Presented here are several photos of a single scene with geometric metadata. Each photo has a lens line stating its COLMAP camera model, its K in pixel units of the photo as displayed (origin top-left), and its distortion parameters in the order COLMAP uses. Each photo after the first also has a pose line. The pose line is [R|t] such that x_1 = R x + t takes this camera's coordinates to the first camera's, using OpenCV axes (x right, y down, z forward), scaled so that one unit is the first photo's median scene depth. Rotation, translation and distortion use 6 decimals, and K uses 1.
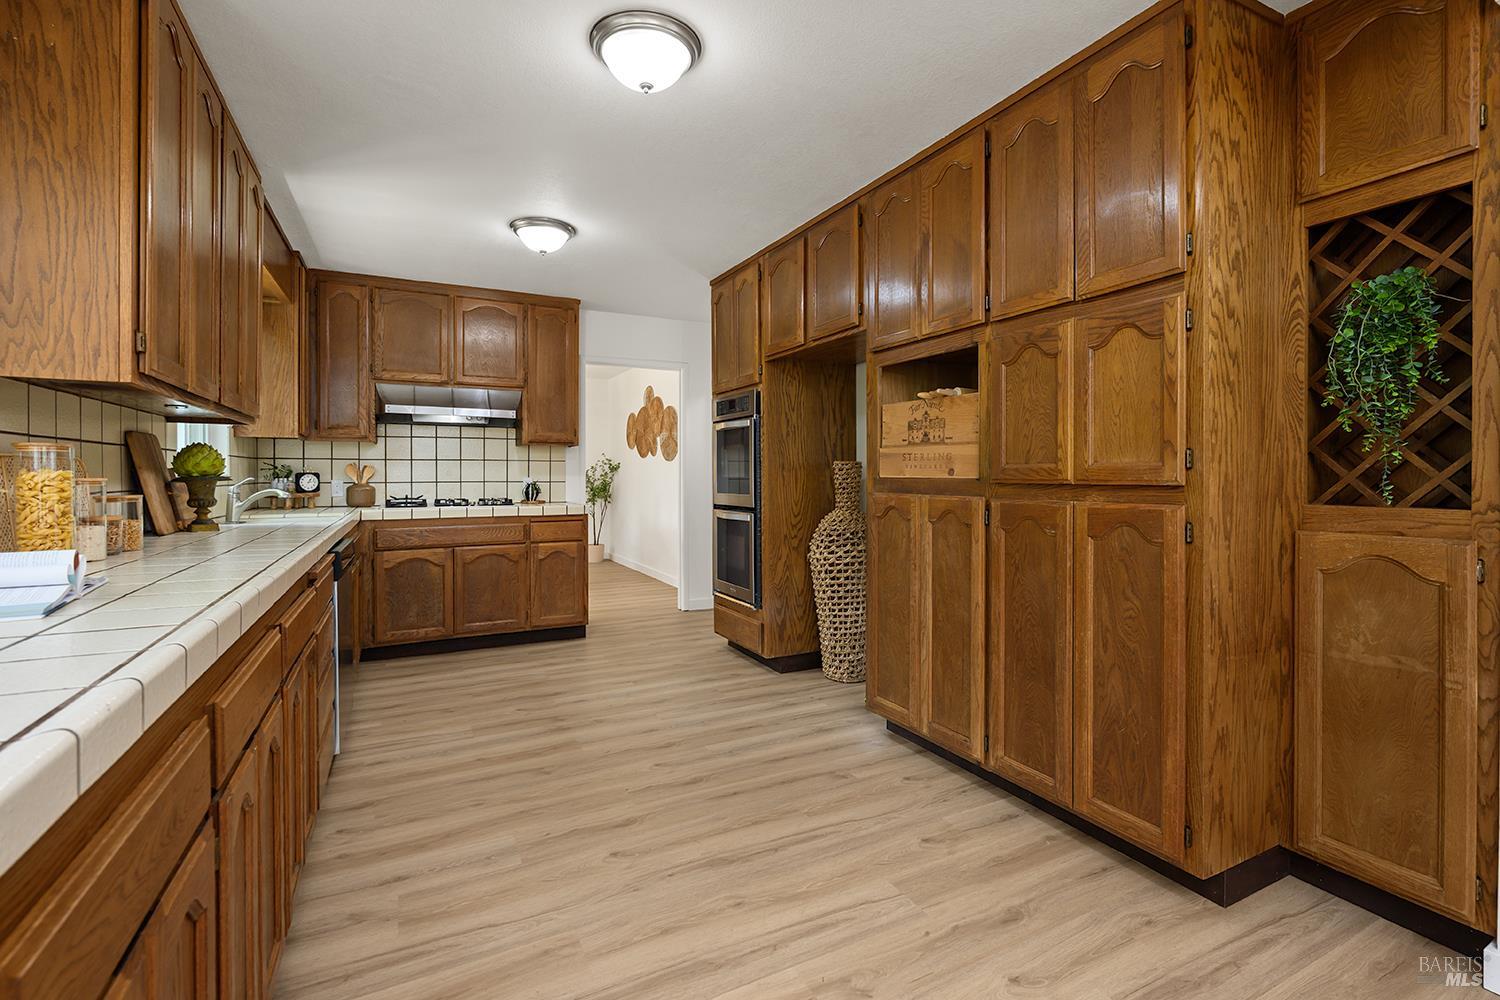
lens RADIAL K [[669.7, 0, 764.3], [0, 669.7, 487.7], [0, 0, 1]] dist [-0.004247, 0.000069]
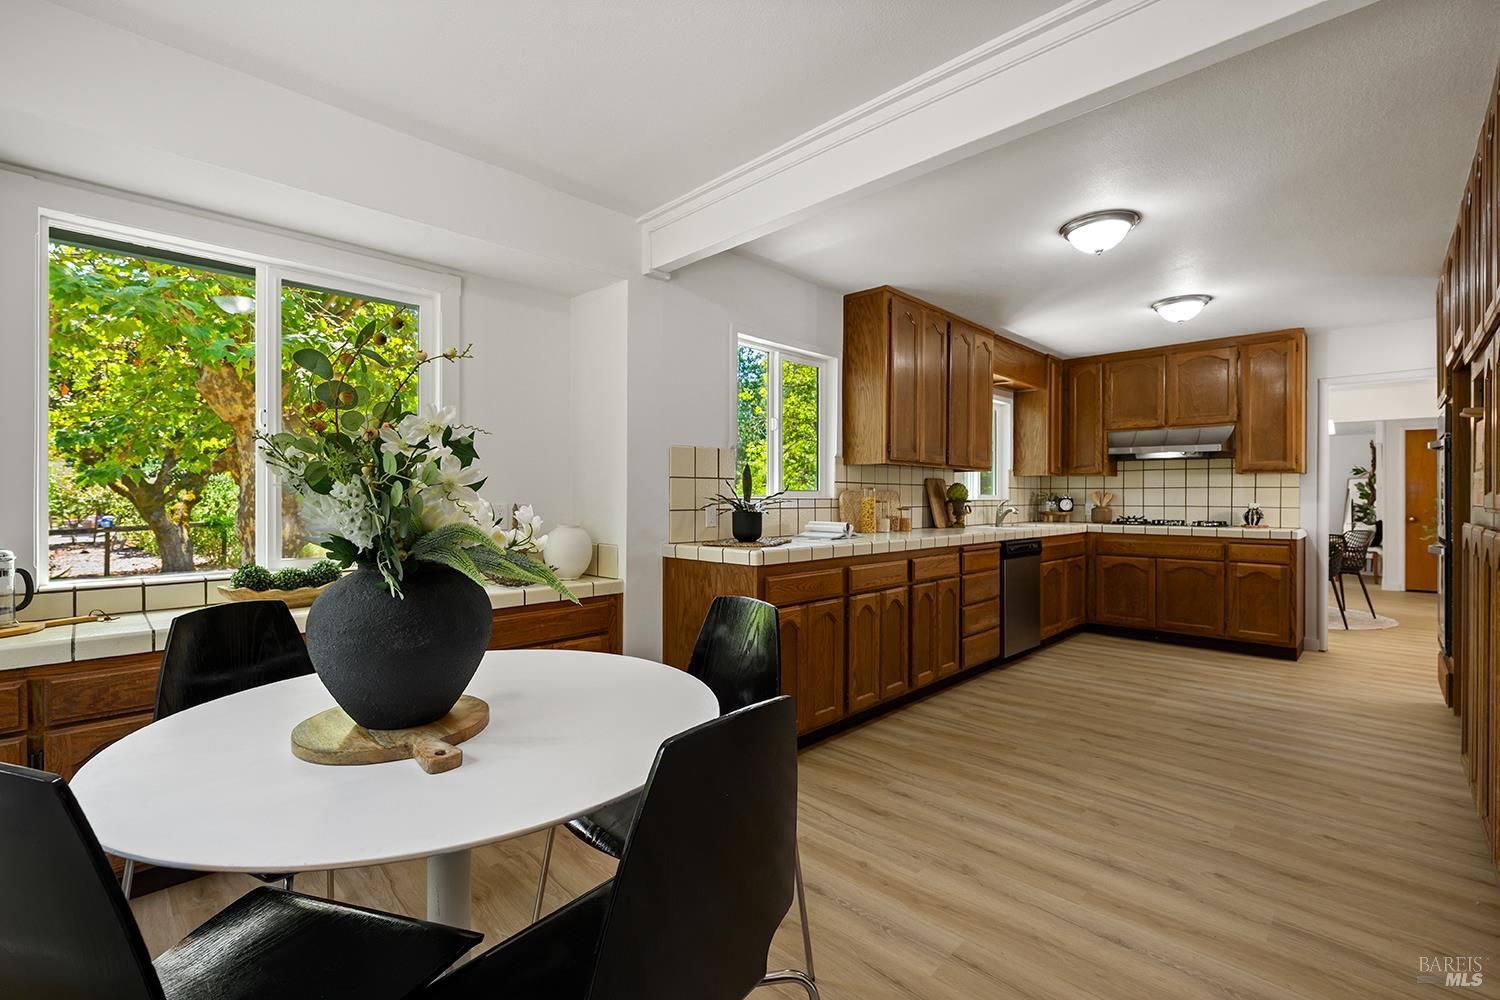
lens RADIAL K [[669.7, 0, 757.4], [0, 669.7, 496.5], [0, 0, 1]] dist [-0.004247, 0.000069]
pose [[0.330169, -0.001477, -0.943921, 0.492905], [-0.022344, 0.999706, -0.009379, 0.002840], [0.943657, 0.024187, 0.330039, -0.125814]]
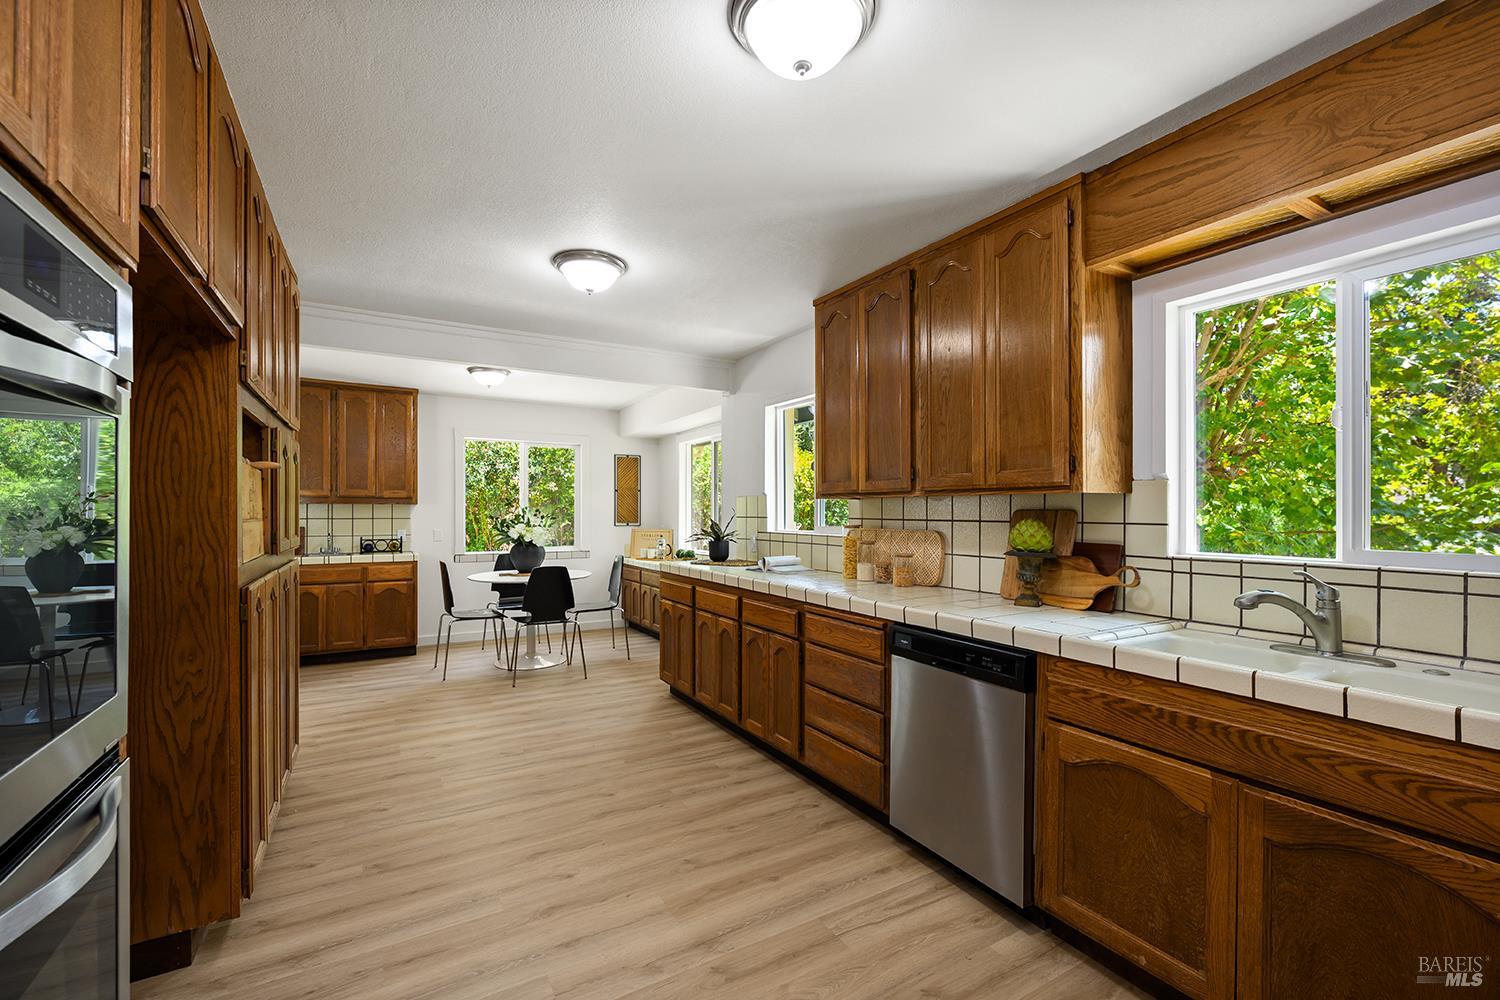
lens RADIAL K [[669.7, 0, 753.2], [0, 669.7, 510.3], [0, 0, 1]] dist [-0.004247, 0.000069]
pose [[-0.999686, -0.005928, -0.024358, -0.243495], [-0.006264, 0.999886, 0.013767, -0.055422], [0.024274, 0.013915, -0.999608, 1.215468]]
